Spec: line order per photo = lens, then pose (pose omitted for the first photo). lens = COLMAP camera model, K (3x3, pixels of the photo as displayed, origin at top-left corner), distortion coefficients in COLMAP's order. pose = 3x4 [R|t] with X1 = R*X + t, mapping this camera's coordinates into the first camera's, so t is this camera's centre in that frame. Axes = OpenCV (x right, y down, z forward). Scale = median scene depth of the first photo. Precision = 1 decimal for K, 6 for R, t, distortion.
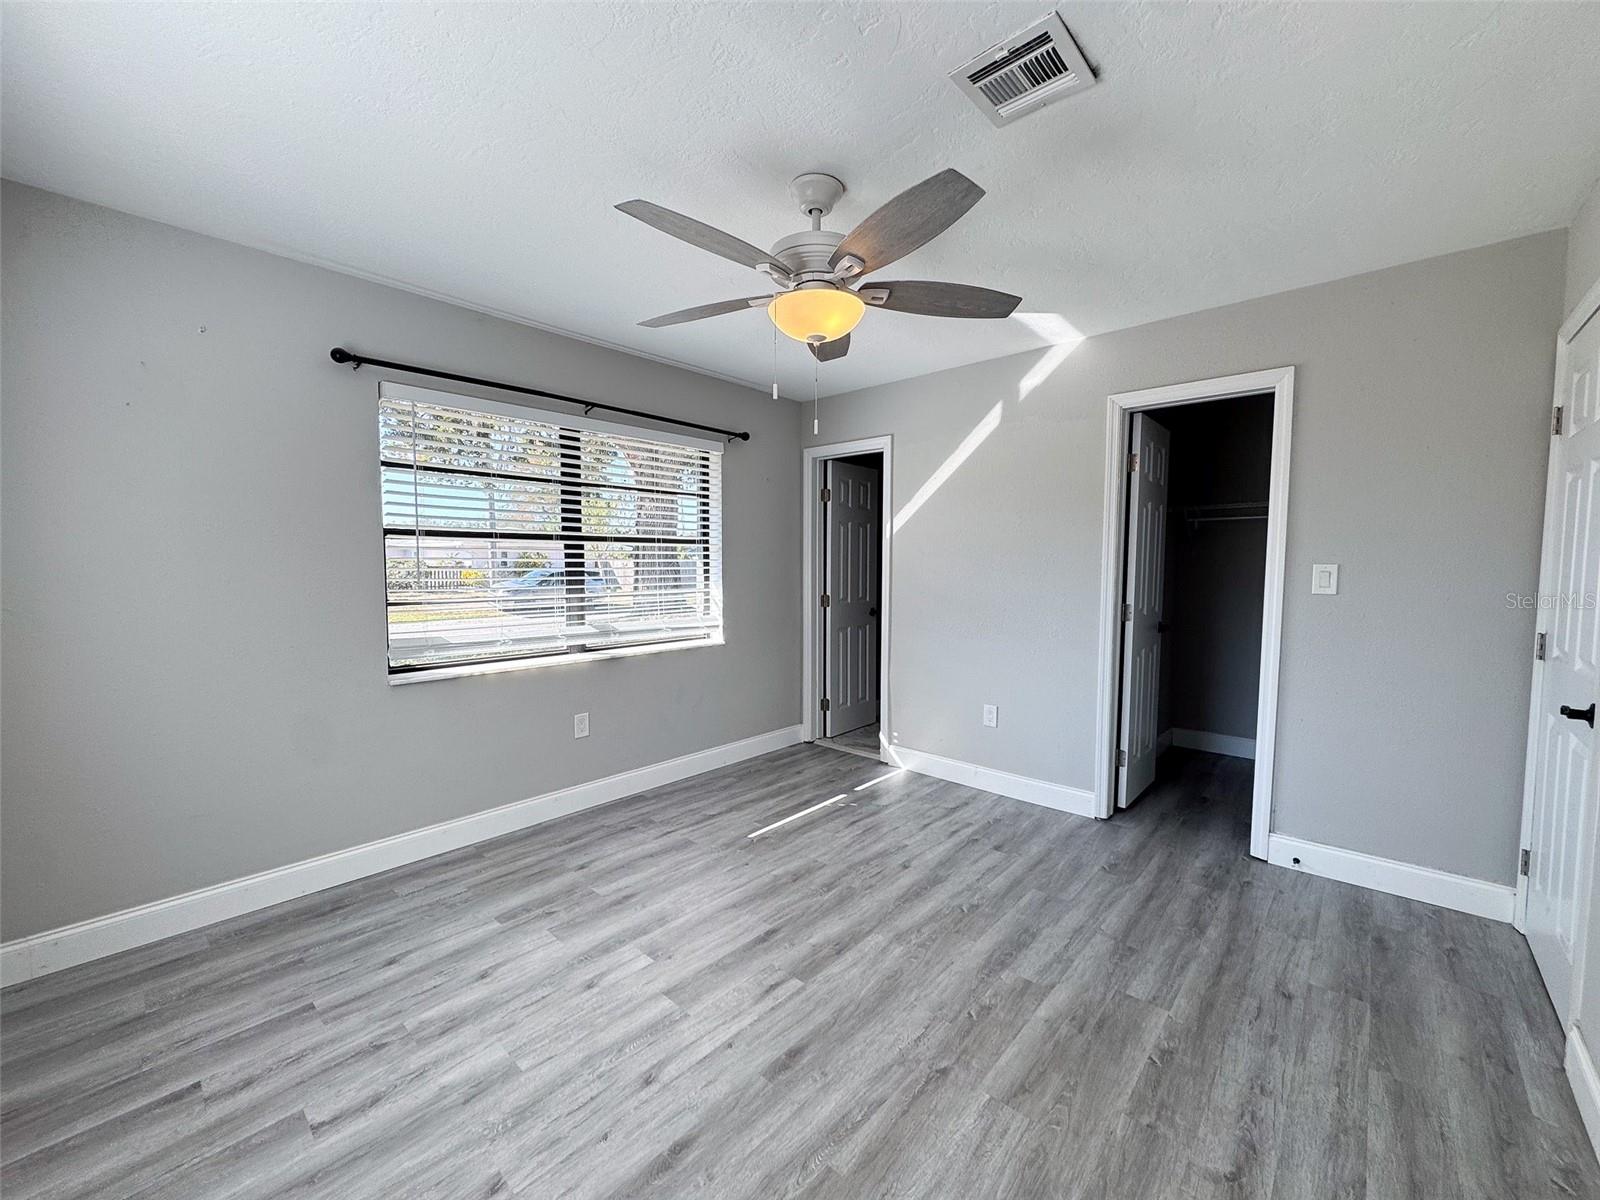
lens RADIAL K [[638.9, 0, 795.5], [0, 638.9, 601.7], [0, 0, 1]] dist [-0.002598, 0.000122]
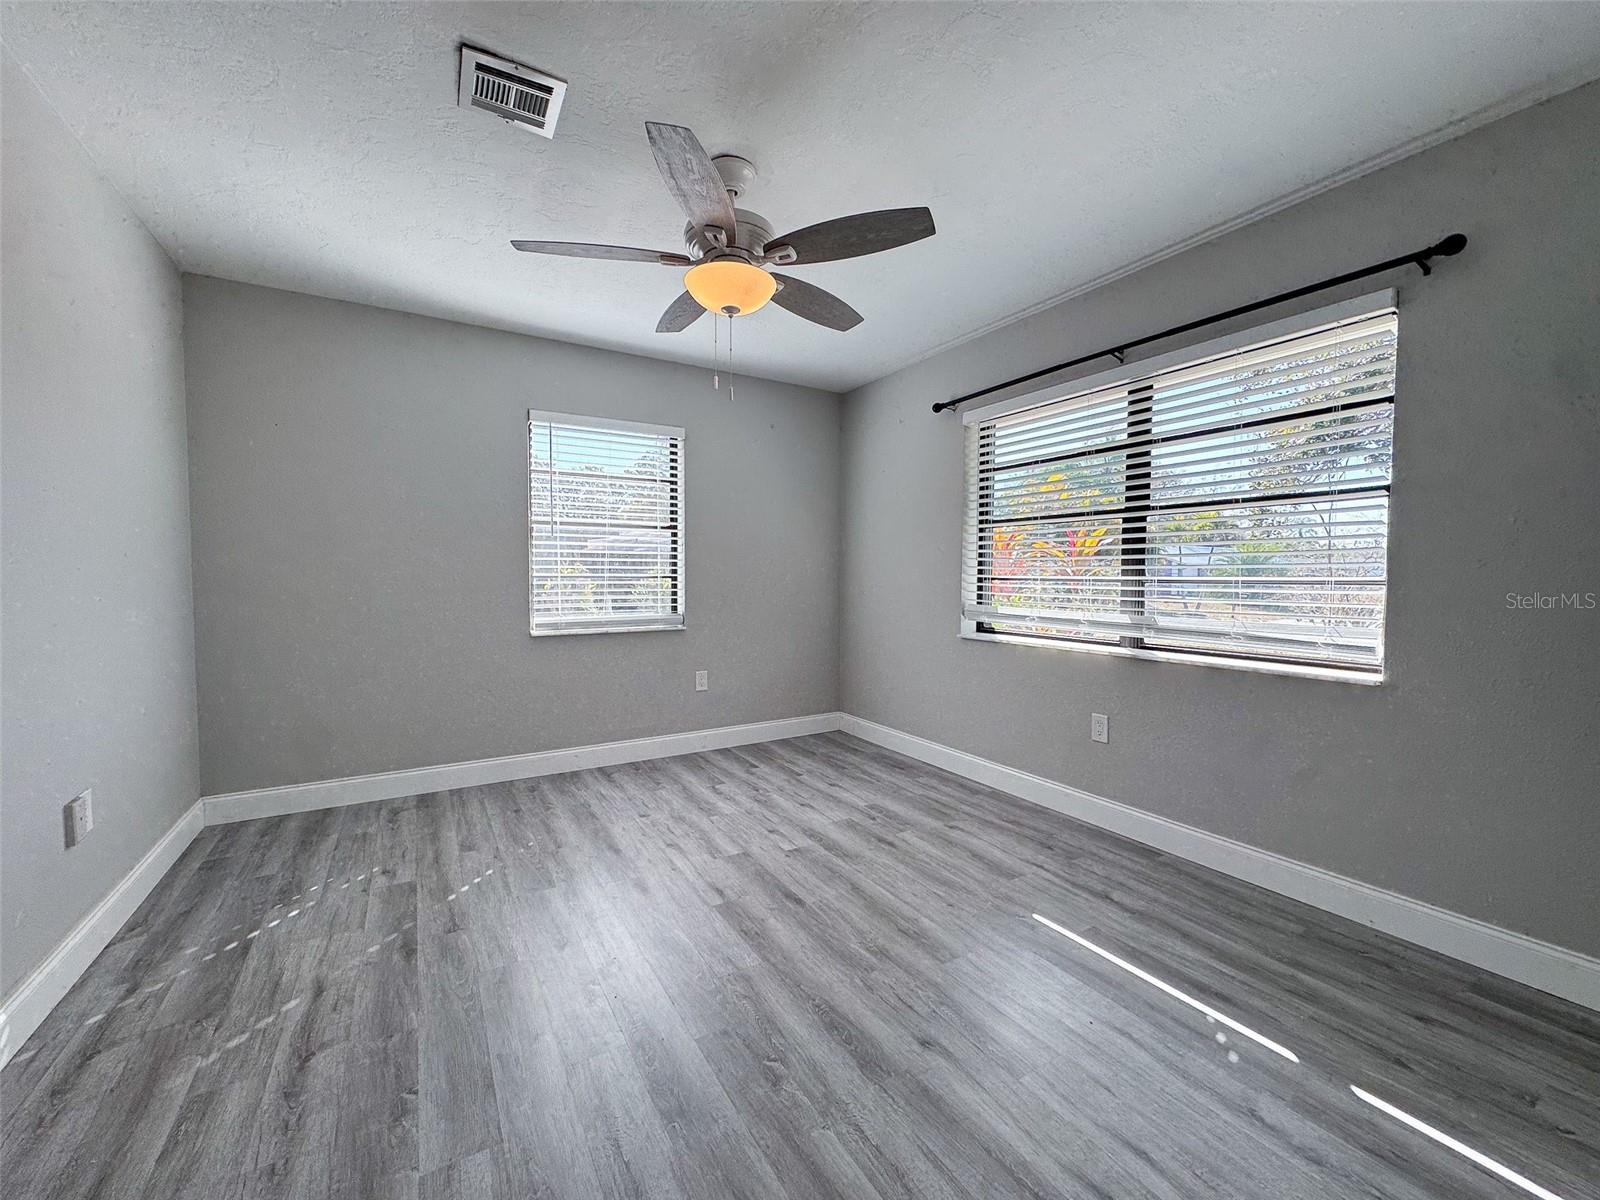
lens RADIAL K [[638.9, 0, 795.5], [0, 638.9, 601.7], [0, 0, 1]] dist [-0.002598, 0.000122]
pose [[-0.287195, 0.036544, -0.957175, 0.733424], [-0.065953, 0.996146, 0.057821, 0.003074], [0.955599, 0.079735, -0.283678, 1.026126]]
